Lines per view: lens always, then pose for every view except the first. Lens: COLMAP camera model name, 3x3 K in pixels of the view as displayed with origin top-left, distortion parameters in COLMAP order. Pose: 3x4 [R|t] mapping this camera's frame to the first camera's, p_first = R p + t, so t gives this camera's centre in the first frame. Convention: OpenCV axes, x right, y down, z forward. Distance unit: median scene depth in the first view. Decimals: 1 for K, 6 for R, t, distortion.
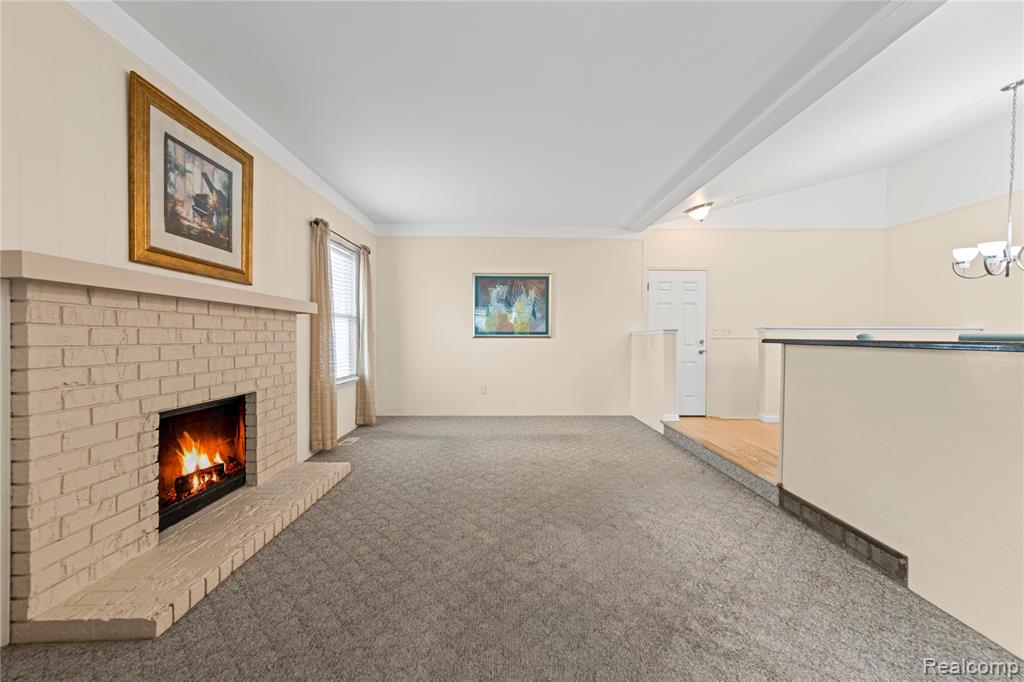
lens RADIAL K [[407.8, 0, 518.1], [0, 407.8, 346.2], [0, 0, 1]] dist [0.009566, -0.000903]
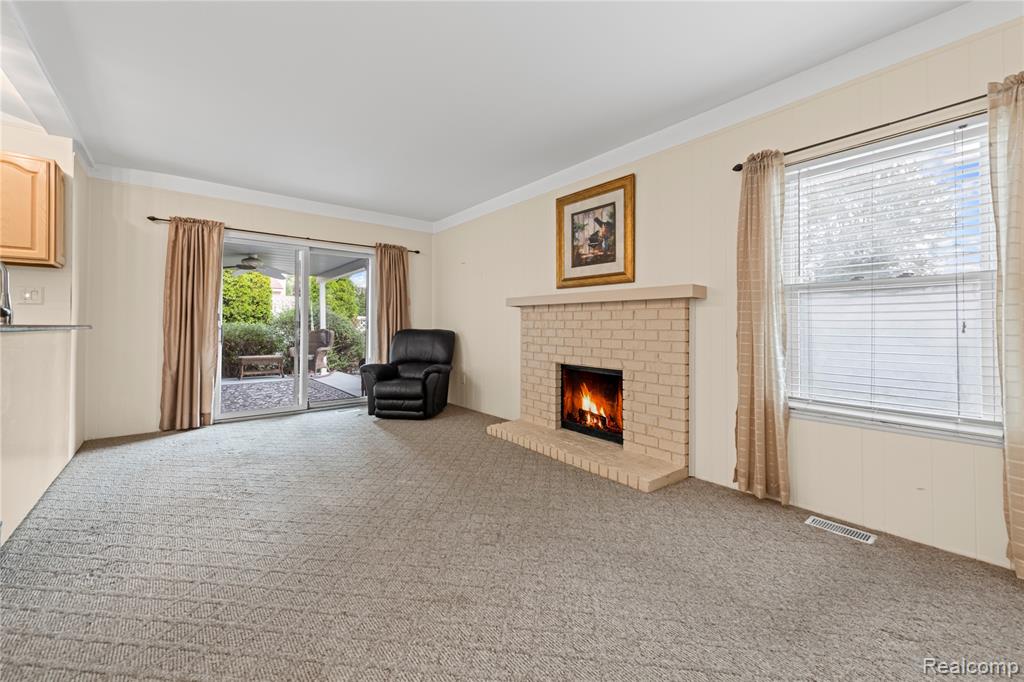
lens RADIAL K [[419.4, 0, 495.0], [0, 419.4, 319.7], [0, 0, 1]] dist [0.012917, -0.000168]
pose [[-0.817301, -0.026117, -0.575618, 0.421290], [-0.031466, 0.999505, -0.000672, -0.030606], [0.575351, 0.017563, -0.817718, 2.021998]]
